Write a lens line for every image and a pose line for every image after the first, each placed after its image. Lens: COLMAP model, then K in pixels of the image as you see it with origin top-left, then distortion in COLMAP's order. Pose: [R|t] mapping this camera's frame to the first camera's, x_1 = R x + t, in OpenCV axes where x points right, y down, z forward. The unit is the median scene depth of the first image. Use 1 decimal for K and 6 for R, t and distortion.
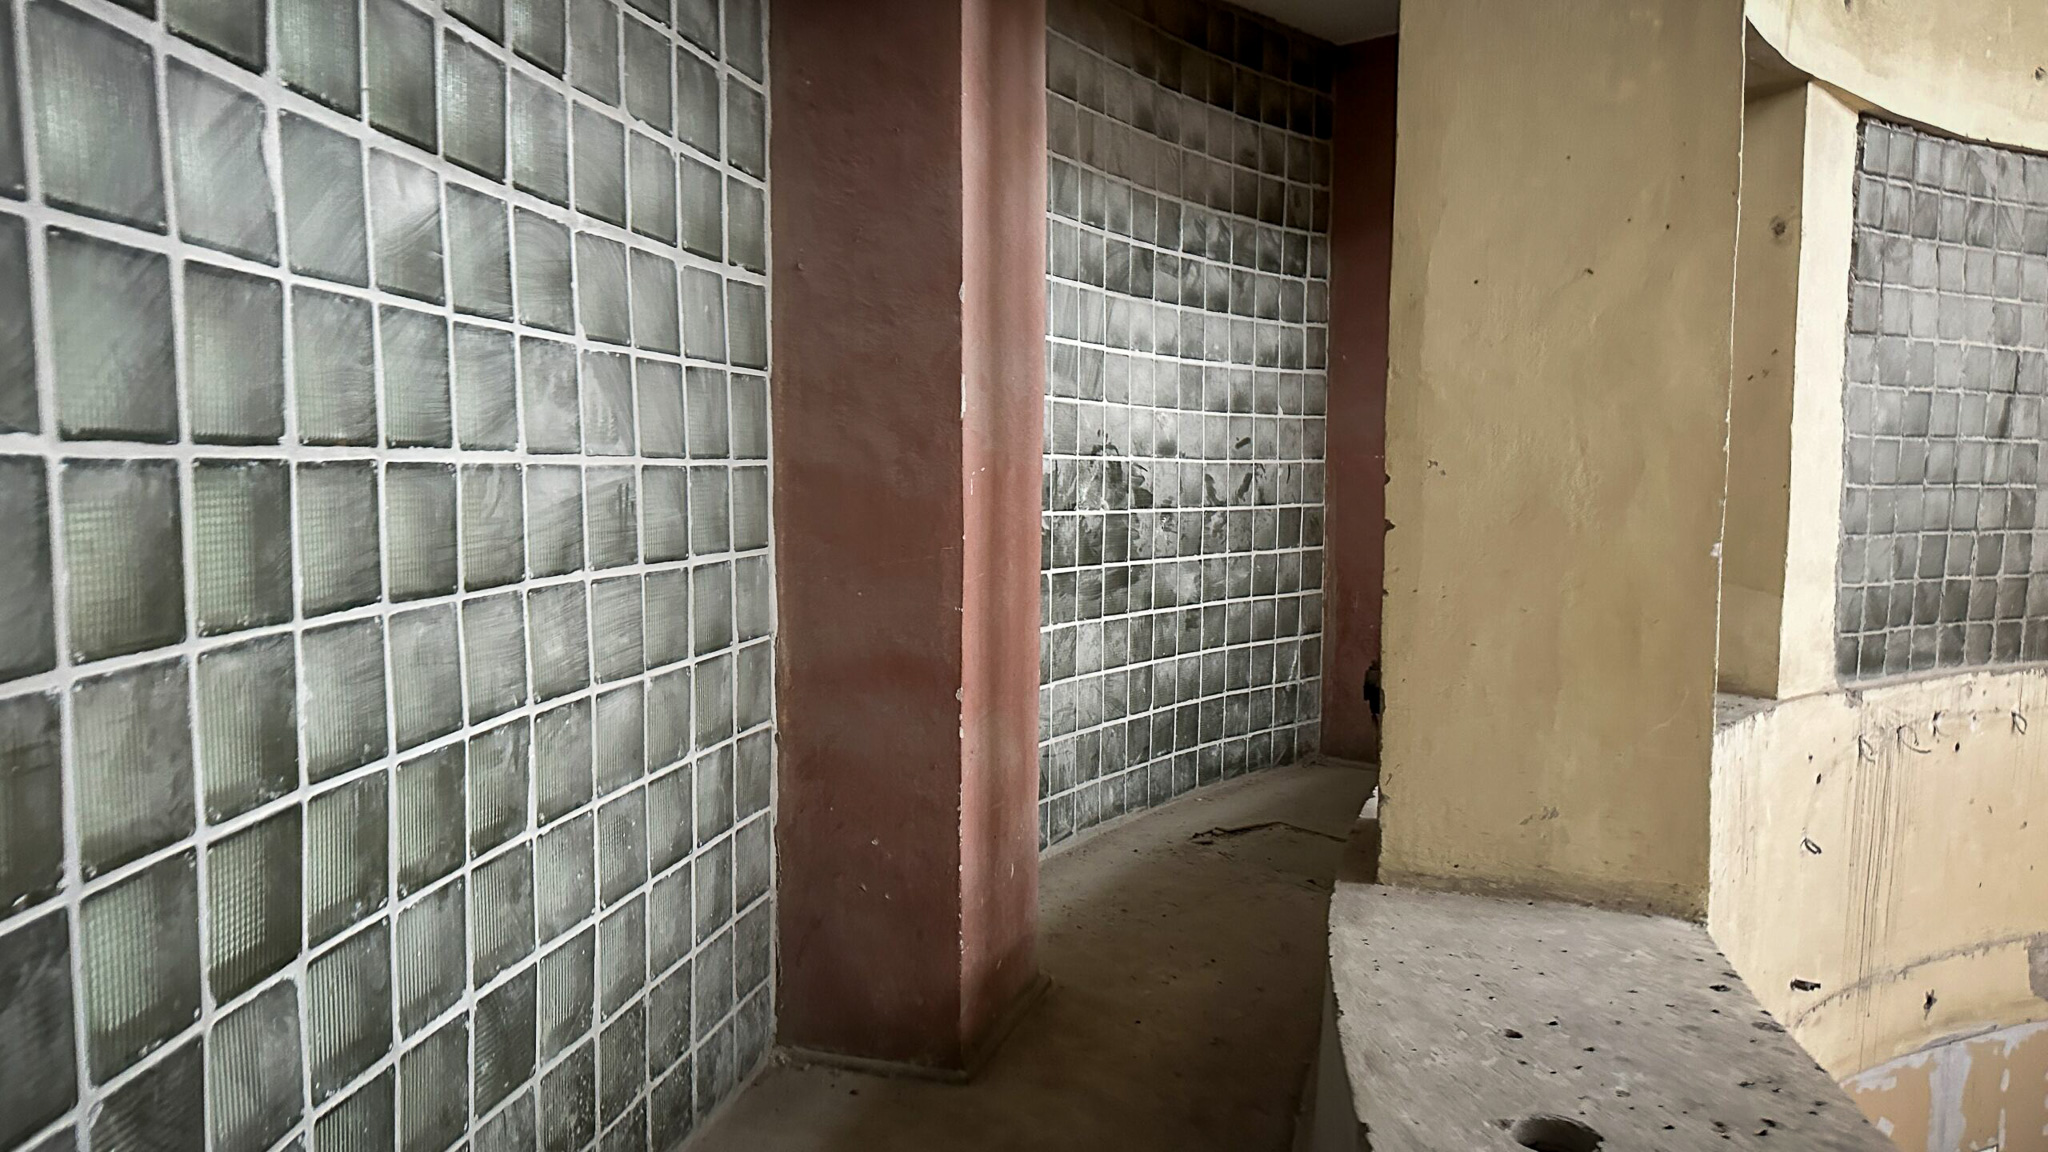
lens RADIAL K [[1422.7, 0, 1024.6], [0, 1422.7, 587.9], [0, 0, 1]] dist [0.088327, -0.113679]
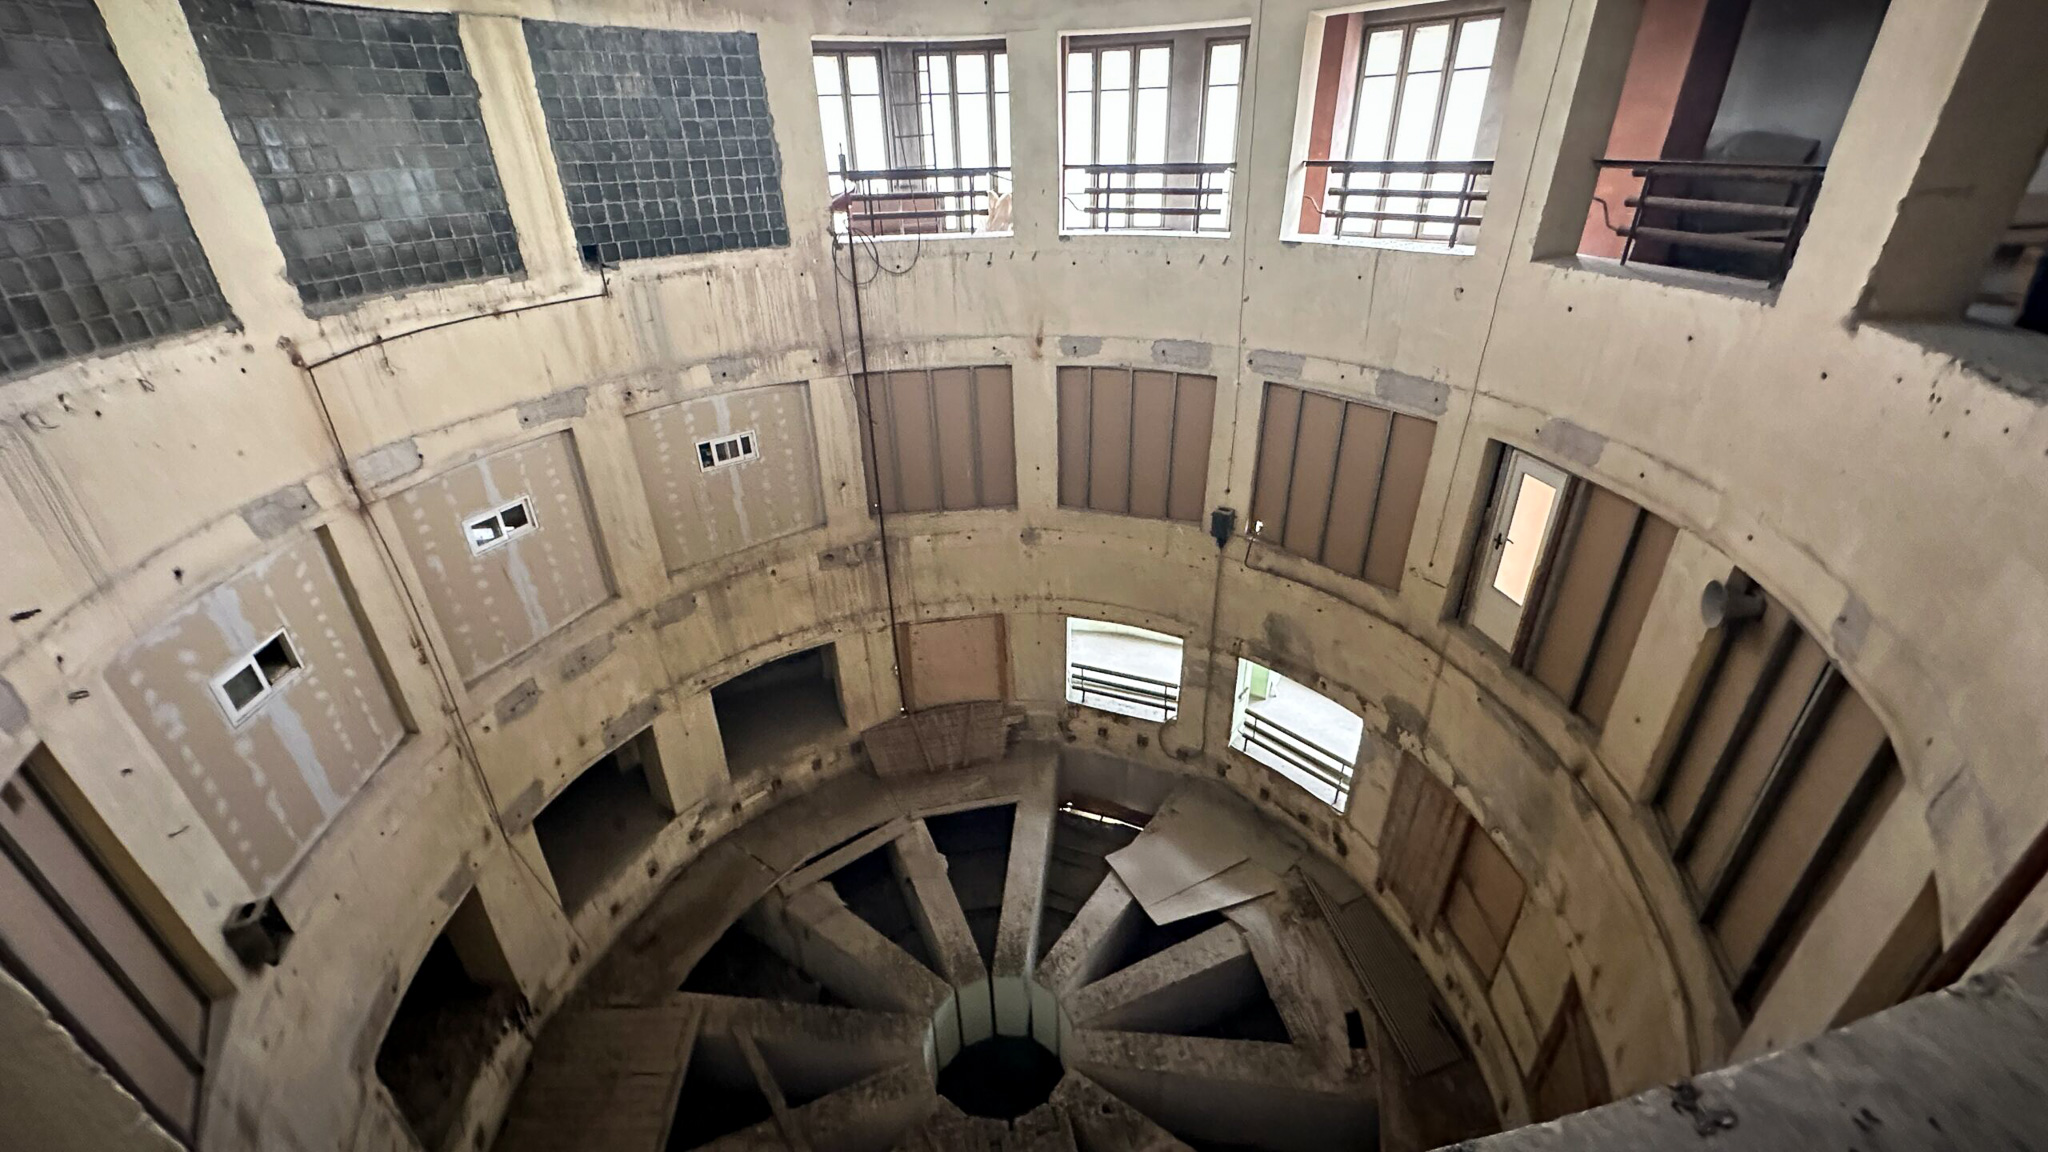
lens RADIAL K [[814.1, 0, 1022.6], [0, 814.1, 577.3], [0, 0, 1]] dist [-0.005761, 0.000589]
pose [[0.318081, -0.459044, 0.829520, 0.369979], [0.111537, 0.887005, 0.448086, -0.014096], [-0.941480, -0.050005, 0.333340, -0.362132]]
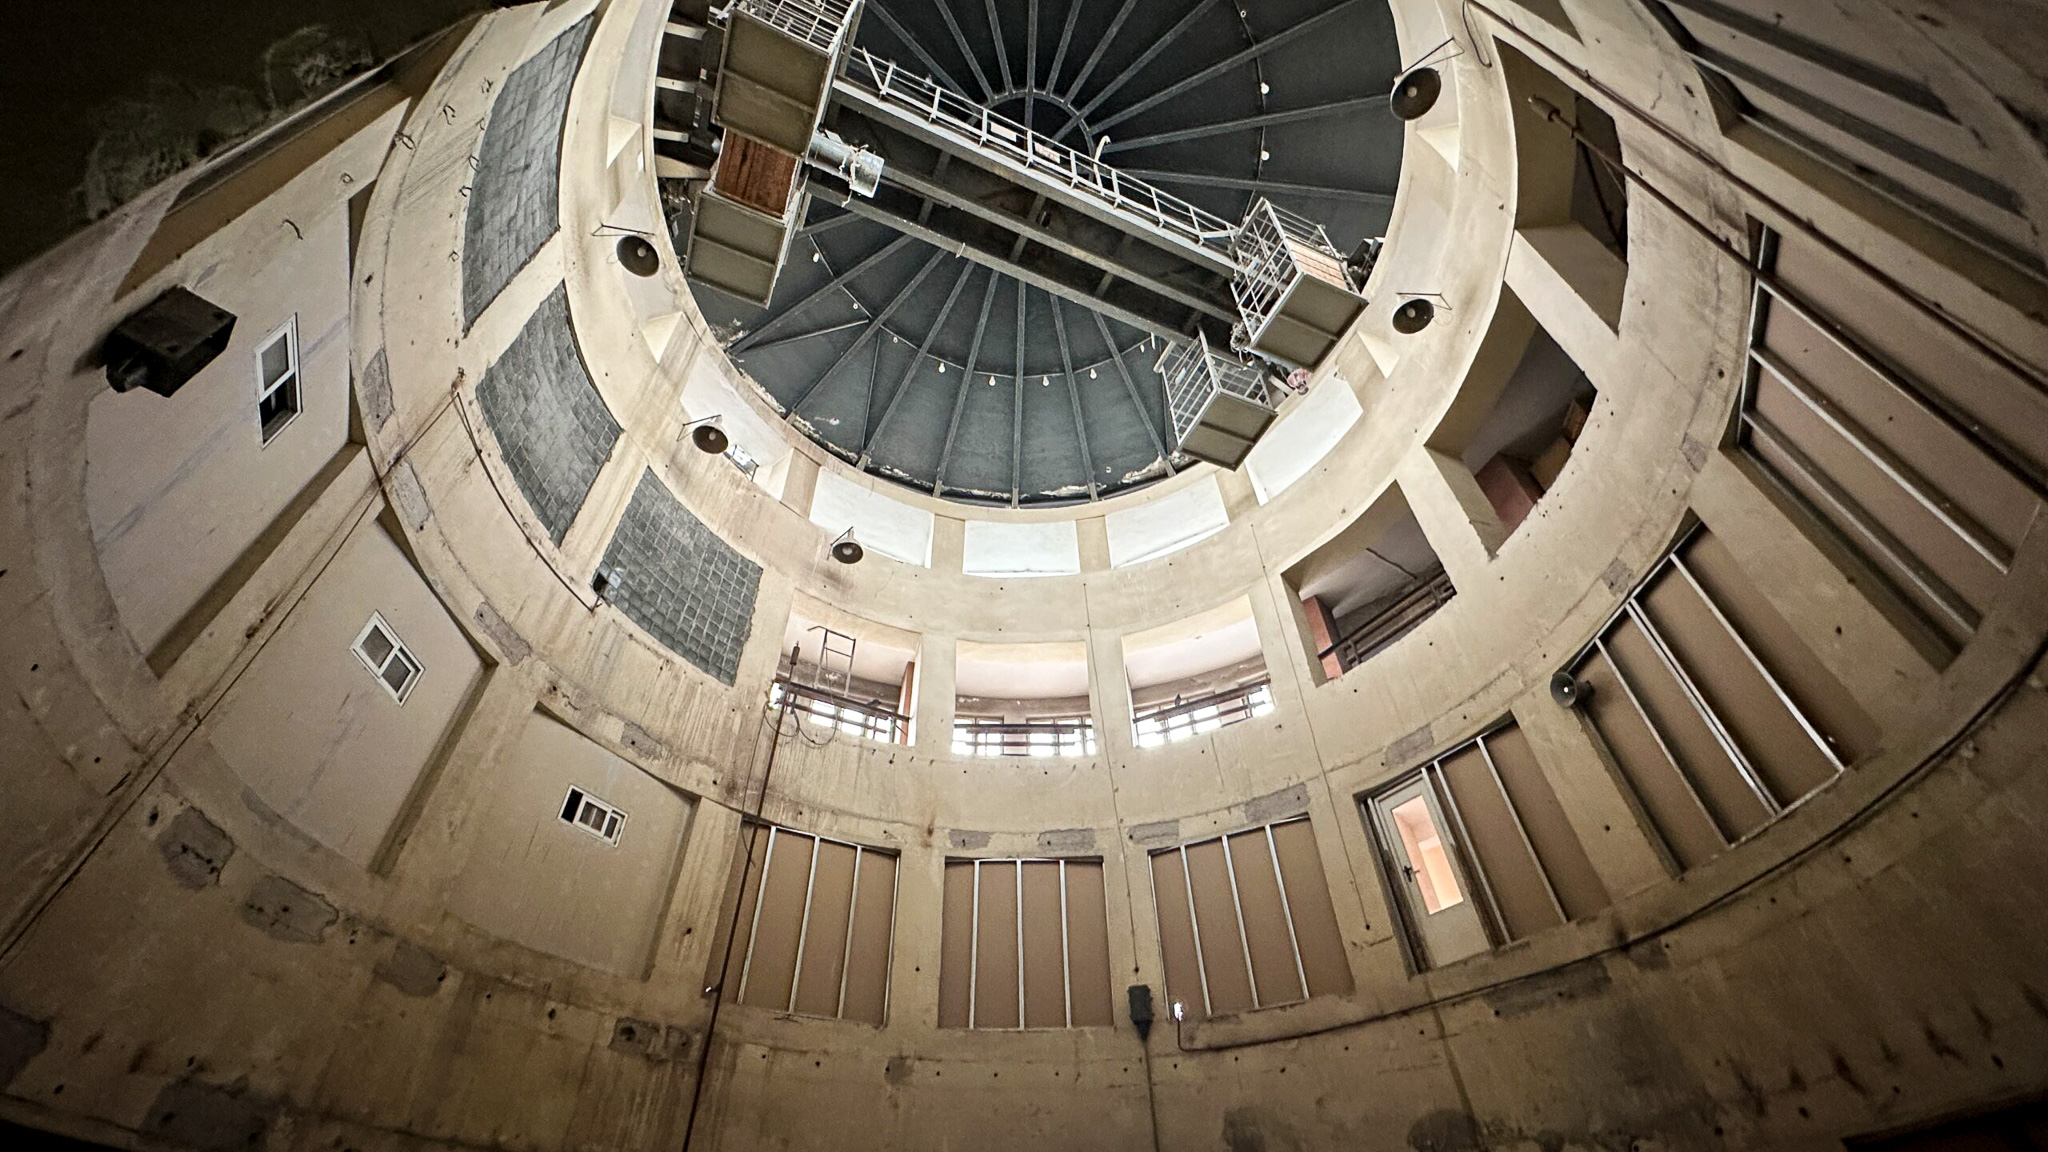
lens RADIAL K [[814.1, 0, 1023.7], [0, 814.1, 573.7], [0, 0, 1]] dist [-0.005761, 0.000589]
pose [[-0.085005, 0.680131, 0.728146, 0.320422], [0.107545, 0.732785, -0.671908, 2.398491], [-0.990560, 0.021193, -0.135435, 0.896095]]
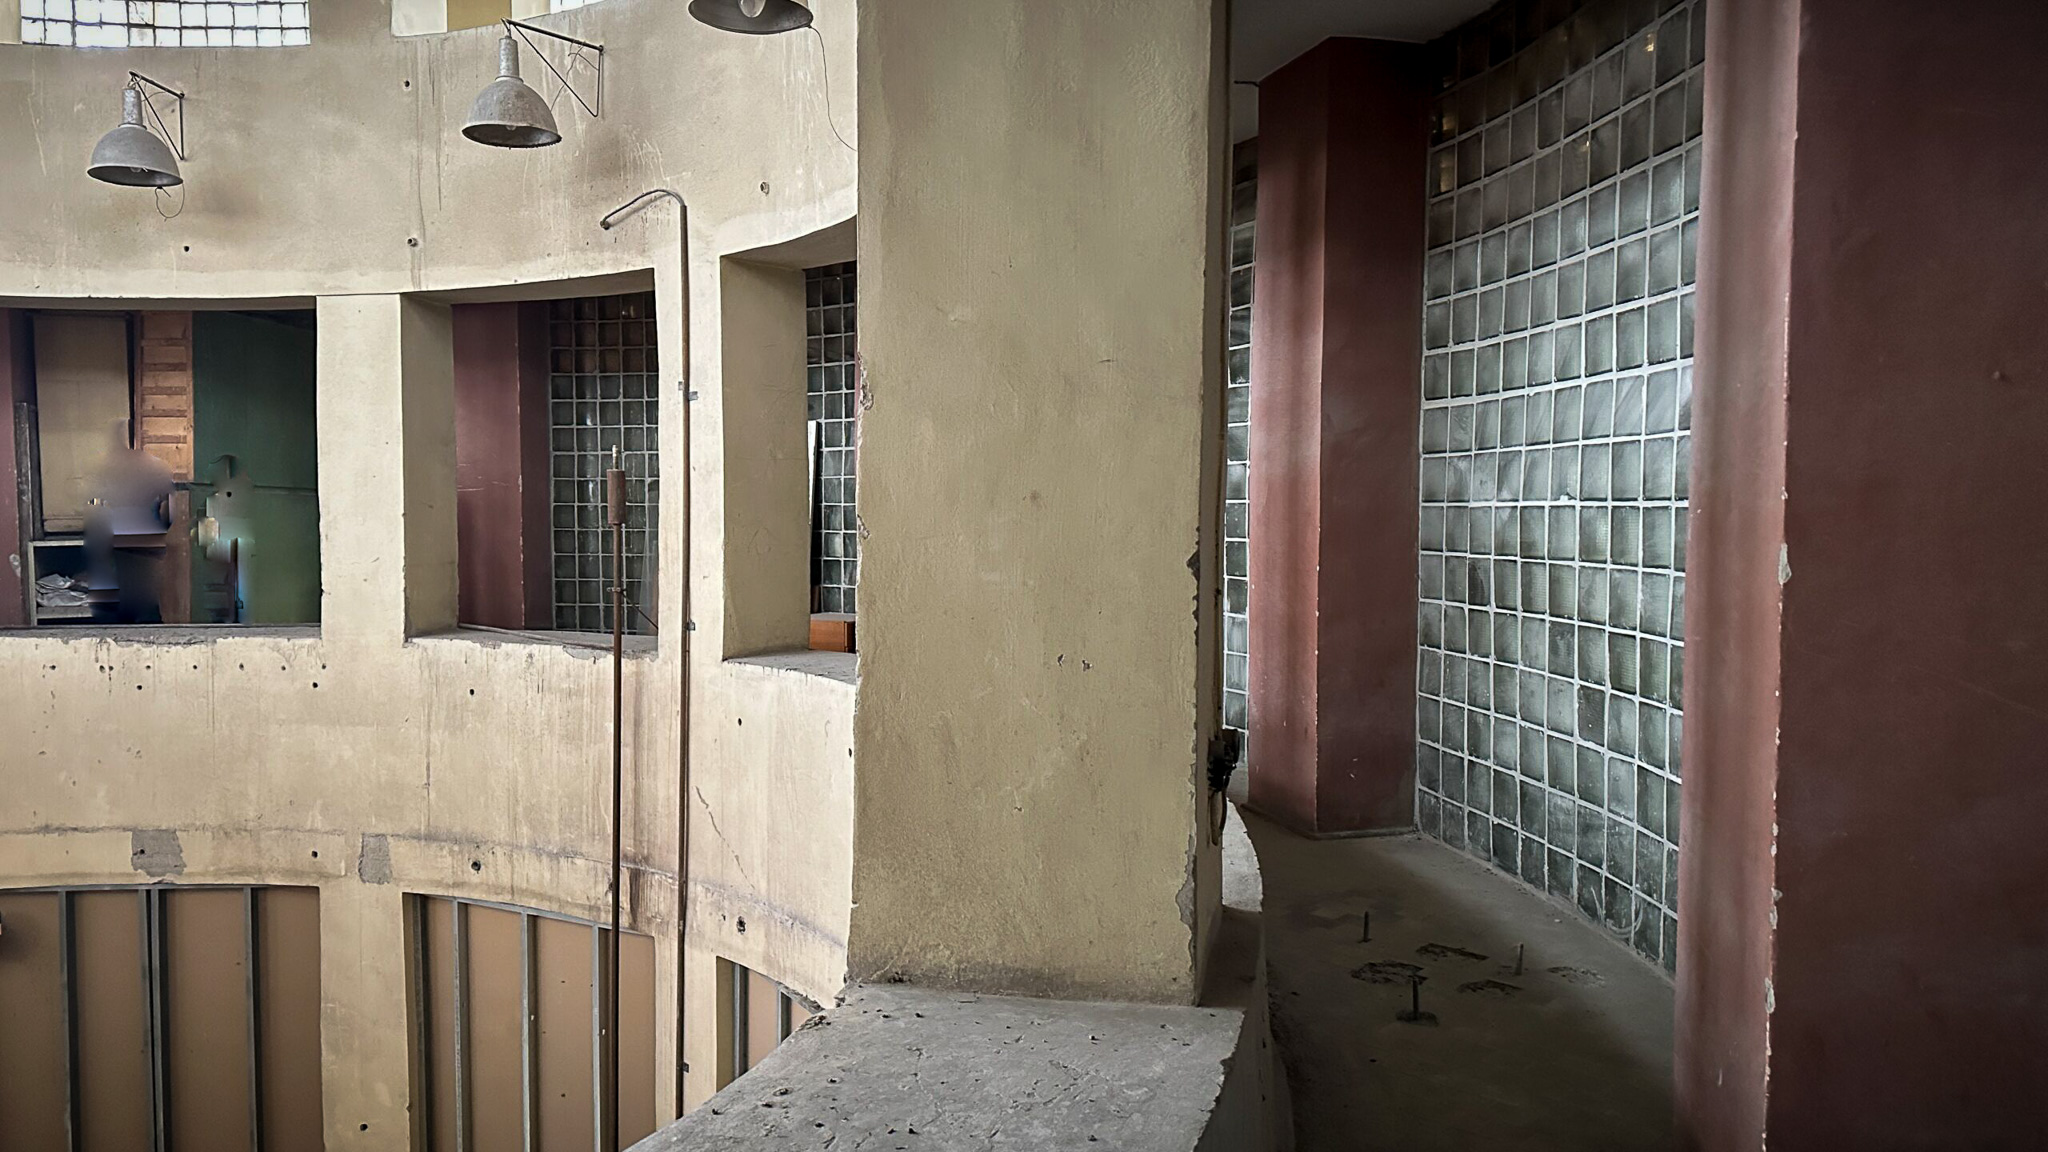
lens RADIAL K [[1422.7, 0, 1018.1], [0, 1422.7, 580.1], [0, 0, 1]] dist [0.088327, -0.113679]
pose [[-0.995128, -0.006770, -0.098354, 0.470763], [-0.020684, 0.989773, 0.141147, -0.174270], [0.096393, 0.142494, -0.985091, 1.904648]]
